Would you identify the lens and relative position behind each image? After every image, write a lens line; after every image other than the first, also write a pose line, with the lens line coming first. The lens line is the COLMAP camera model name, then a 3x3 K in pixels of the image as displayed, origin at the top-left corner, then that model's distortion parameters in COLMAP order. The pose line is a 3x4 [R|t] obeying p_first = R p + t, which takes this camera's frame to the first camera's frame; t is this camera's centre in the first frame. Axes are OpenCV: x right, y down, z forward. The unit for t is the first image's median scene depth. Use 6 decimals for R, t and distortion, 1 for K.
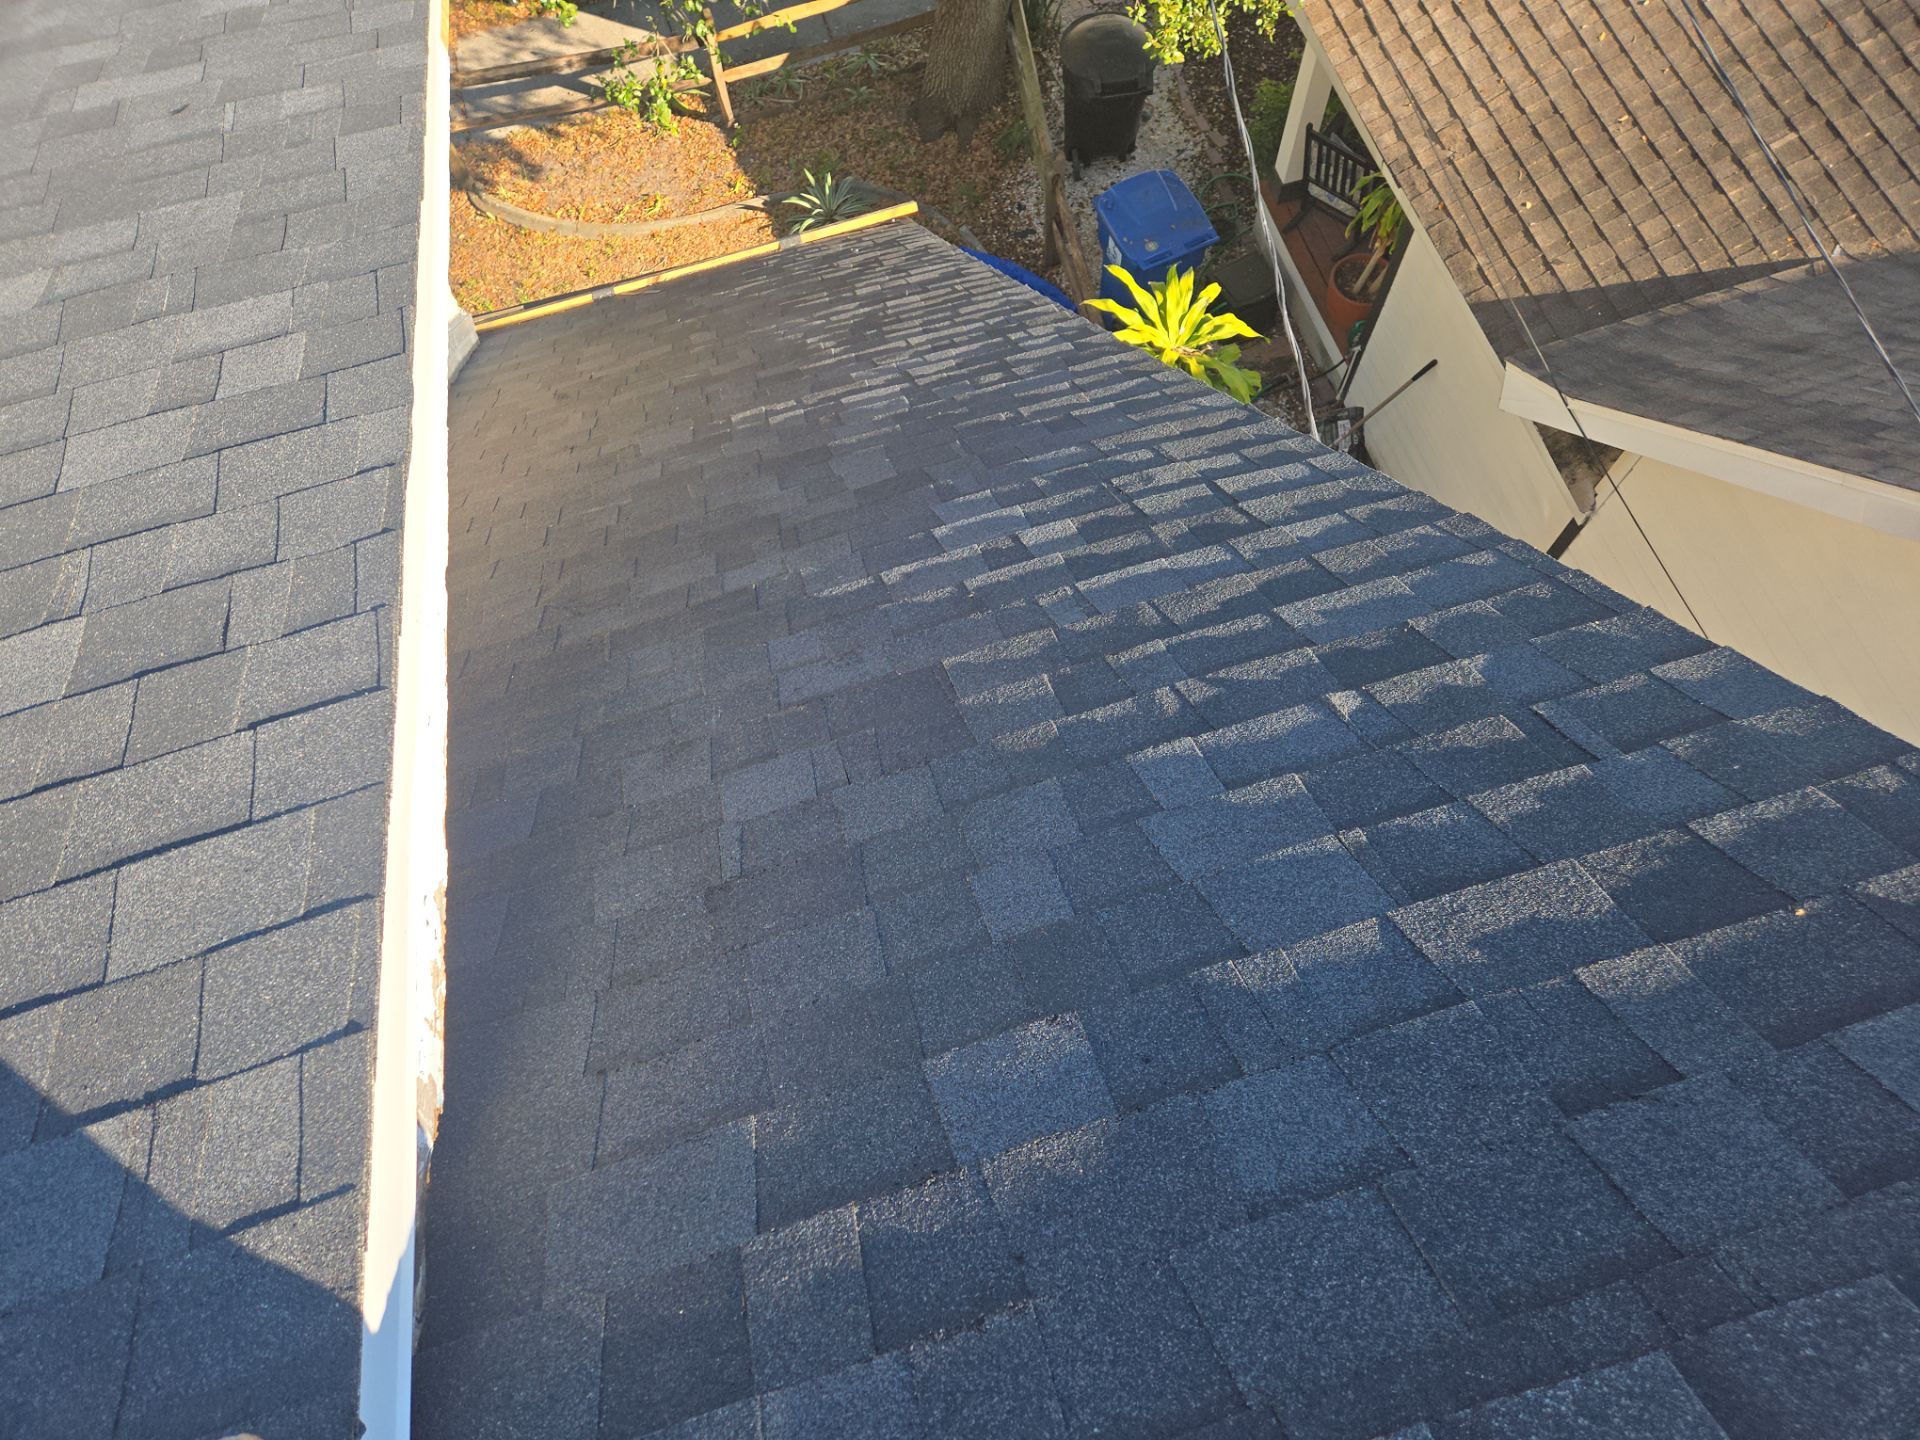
lens RADIAL K [[1272.1, 0, 922.4], [0, 1272.1, 713.2], [0, 0, 1]] dist [0.082815, -0.064556]
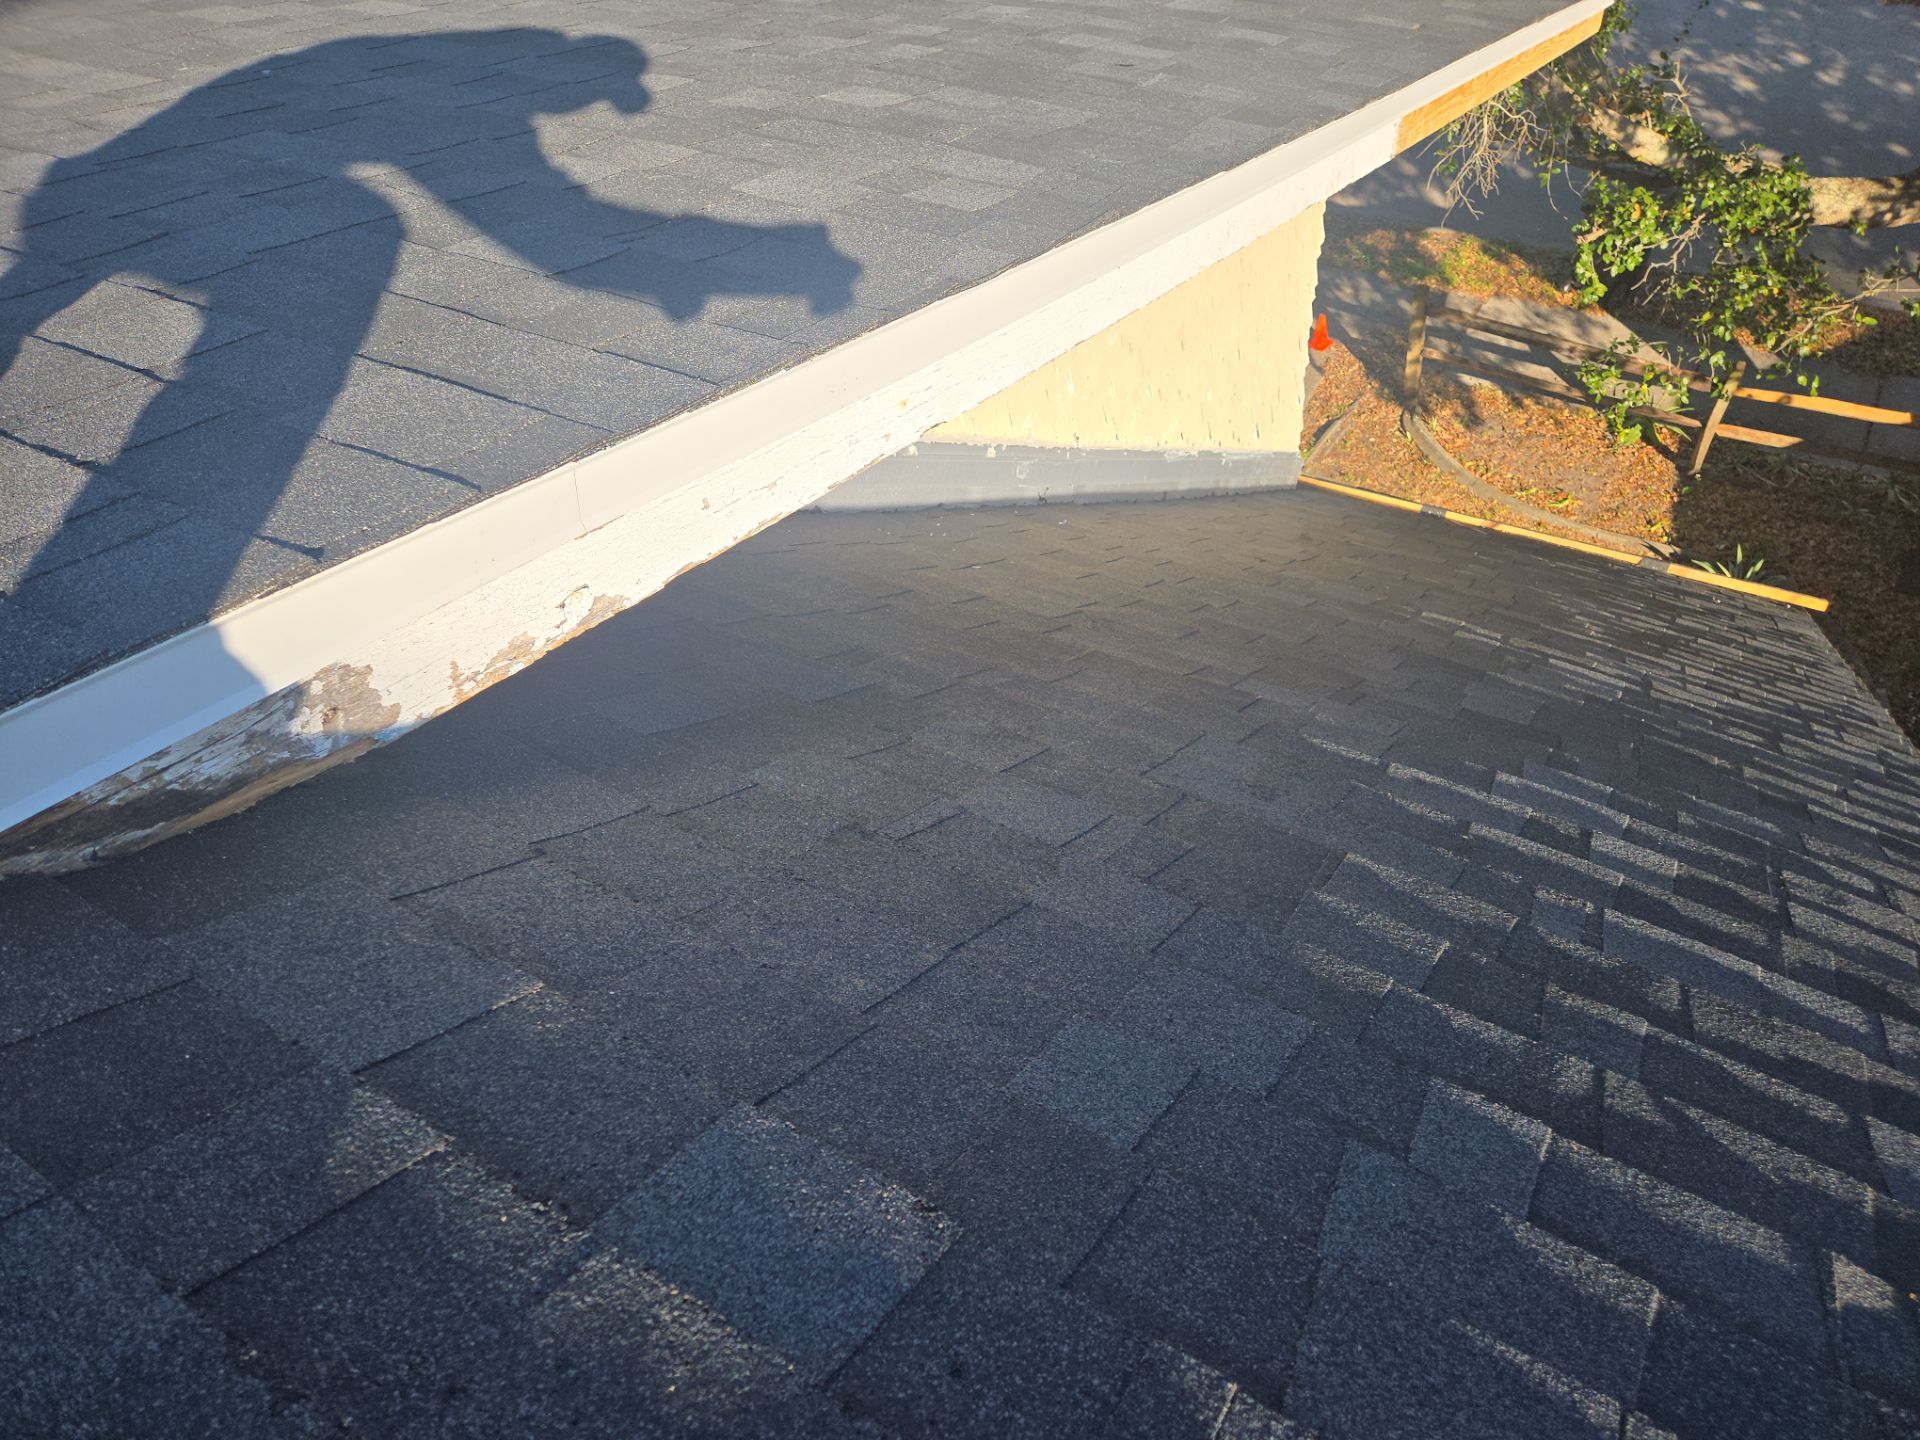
lens RADIAL K [[1251.4, 0, 968.5], [0, 1251.4, 716.7], [0, 0, 1]] dist [0.042405, -0.041833]
pose [[0.675889, 0.550582, -0.489932, 0.134049], [-0.631645, 0.775257, -0.000163, 0.026485], [0.379733, 0.309573, 0.871761, 0.216364]]
